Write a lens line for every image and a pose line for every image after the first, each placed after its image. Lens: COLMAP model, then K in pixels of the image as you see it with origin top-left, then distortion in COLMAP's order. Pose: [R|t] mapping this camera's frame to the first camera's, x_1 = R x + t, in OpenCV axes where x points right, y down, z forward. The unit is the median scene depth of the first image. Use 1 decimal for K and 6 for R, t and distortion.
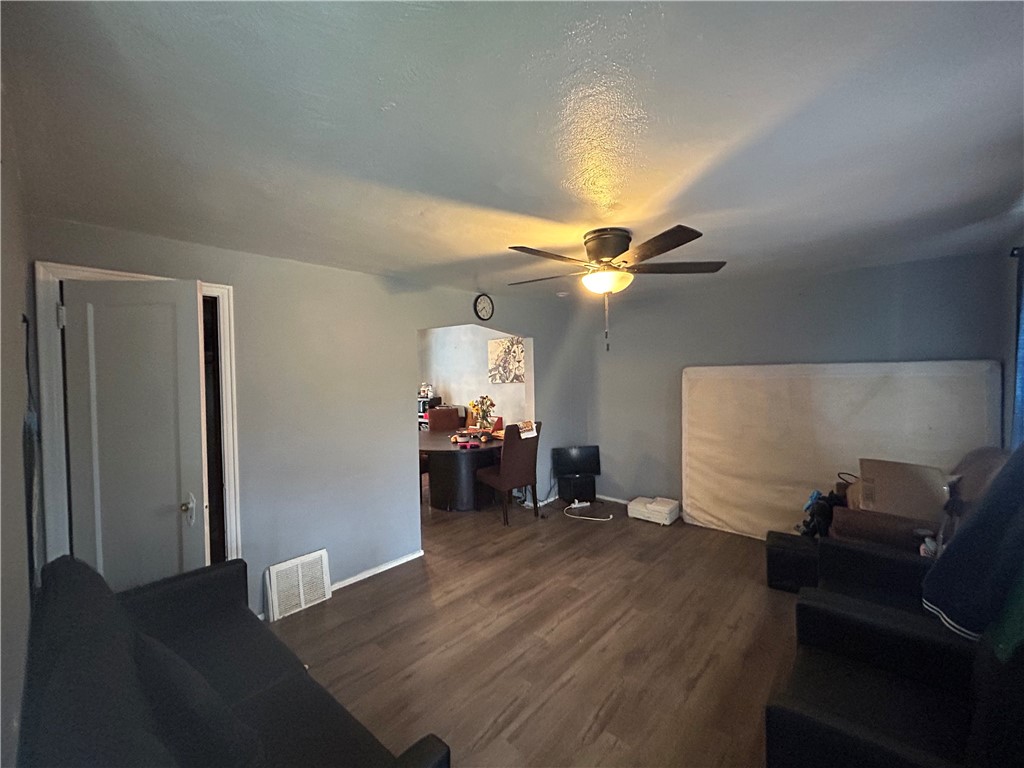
lens RADIAL K [[413.9, 0, 514.1], [0, 413.9, 382.9], [0, 0, 1]] dist [-0.000747, -0.000180]
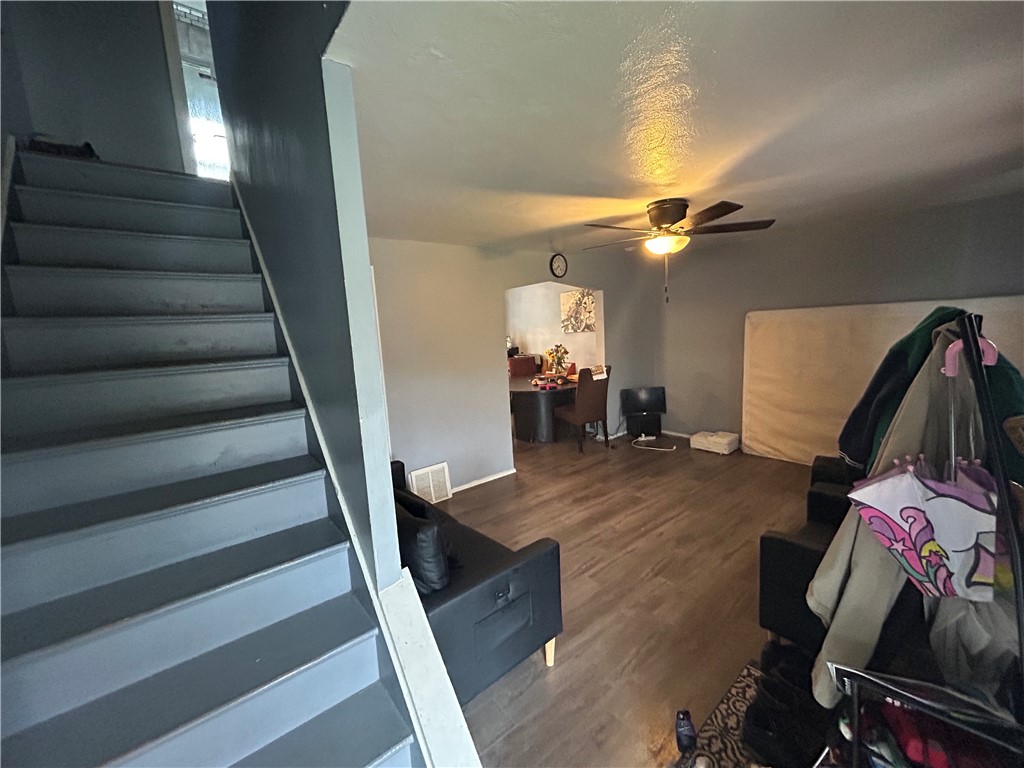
lens RADIAL K [[413.9, 0, 514.1], [0, 413.9, 382.9], [0, 0, 1]] dist [-0.000747, -0.000180]
pose [[0.986380, -0.013672, -0.163916, -0.011659], [0.033312, 0.992493, 0.117678, -0.001681], [0.161076, -0.121536, 0.979430, -0.170927]]
